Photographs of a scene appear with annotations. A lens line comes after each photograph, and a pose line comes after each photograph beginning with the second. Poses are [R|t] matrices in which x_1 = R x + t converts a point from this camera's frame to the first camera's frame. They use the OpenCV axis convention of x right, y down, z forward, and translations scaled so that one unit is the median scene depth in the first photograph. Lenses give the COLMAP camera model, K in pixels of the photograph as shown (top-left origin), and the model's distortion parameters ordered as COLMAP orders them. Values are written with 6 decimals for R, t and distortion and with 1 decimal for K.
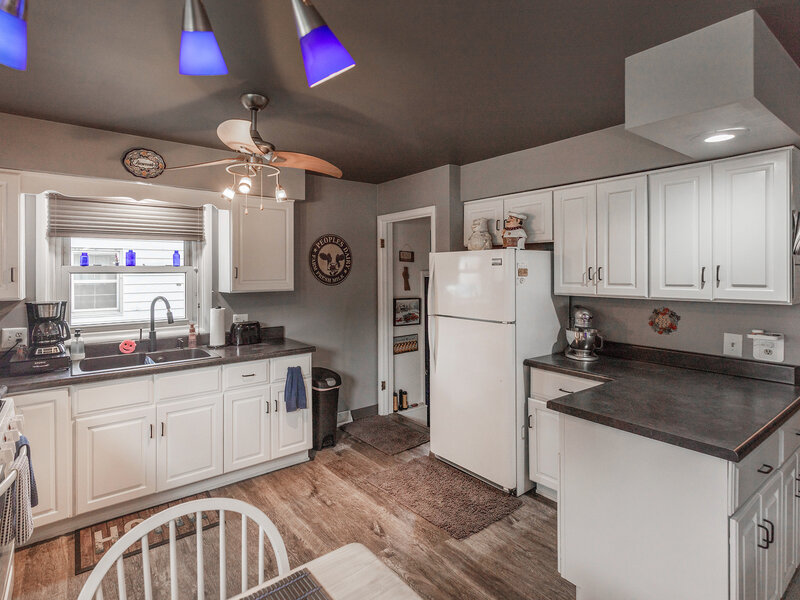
lens RADIAL K [[425.9, 0, 389.3], [0, 425.9, 265.5], [0, 0, 1]] dist [0.002196, 0.000170]
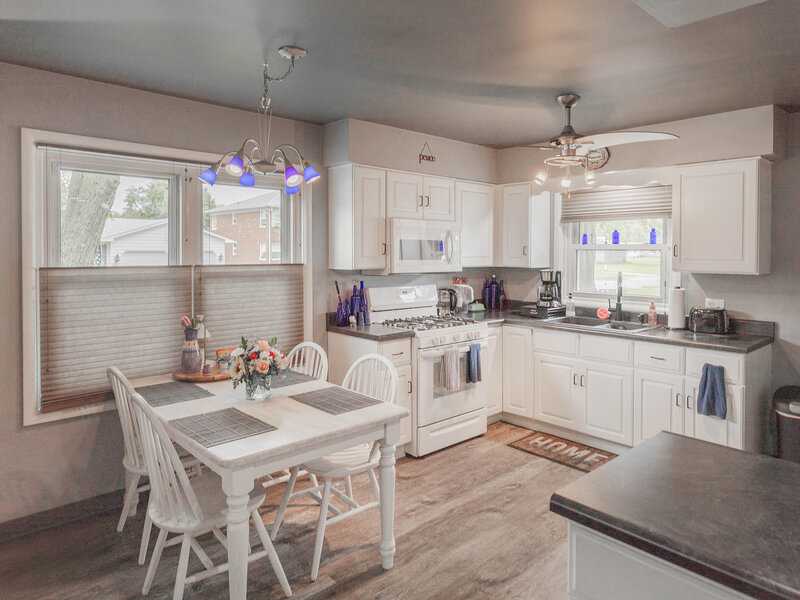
lens RADIAL K [[538.7, 0, 400.3], [0, 538.7, 255.5], [0, 0, 1]] dist [-0.003521, -0.000378]
pose [[0.082978, 0.018568, -0.996378, 0.776849], [0.007869, 0.999783, 0.019287, -0.000825], [0.996520, -0.009441, 0.082814, 0.310599]]
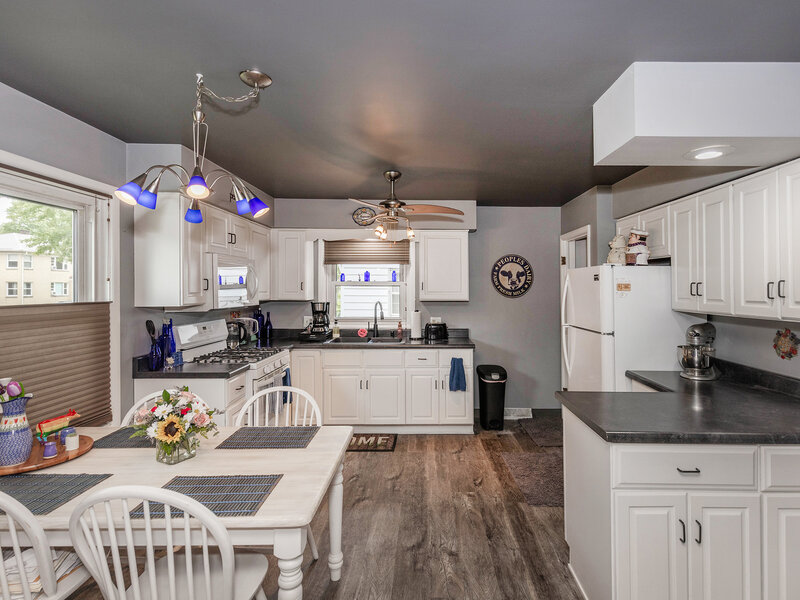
lens RADIAL K [[436.5, 0, 430.2], [0, 436.5, 278.0], [0, 0, 1]] dist [-0.000227, -0.000294]
pose [[0.804596, -0.004504, -0.593806, 0.517418], [-0.000081, 0.999970, -0.007694, 0.001344], [0.593823, 0.006239, 0.804572, -0.136713]]
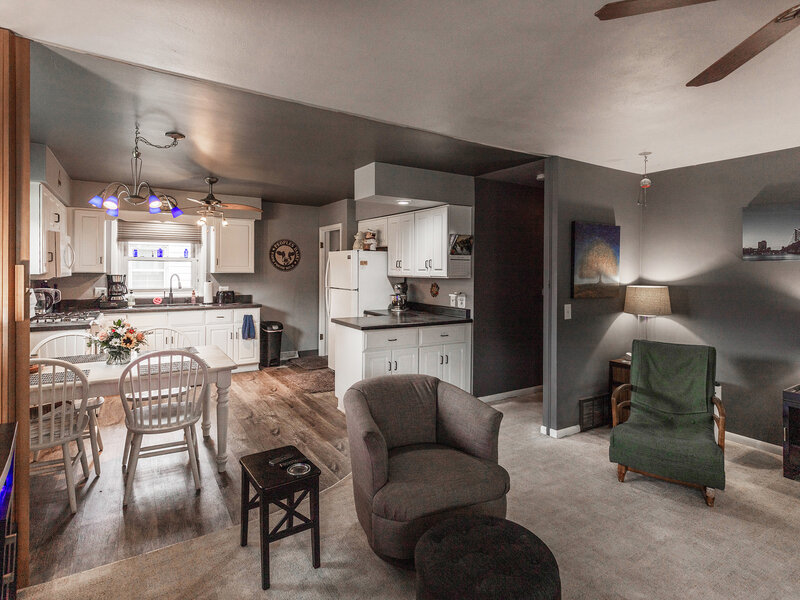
lens RADIAL K [[439.6, 0, 421.5], [0, 439.6, 266.5], [0, 0, 1]] dist [-0.000535, -0.000374]
pose [[0.998223, 0.013405, -0.058068, 0.612189], [-0.012971, 0.999885, 0.007836, 0.011697], [0.058166, -0.007069, 0.998282, -0.801669]]
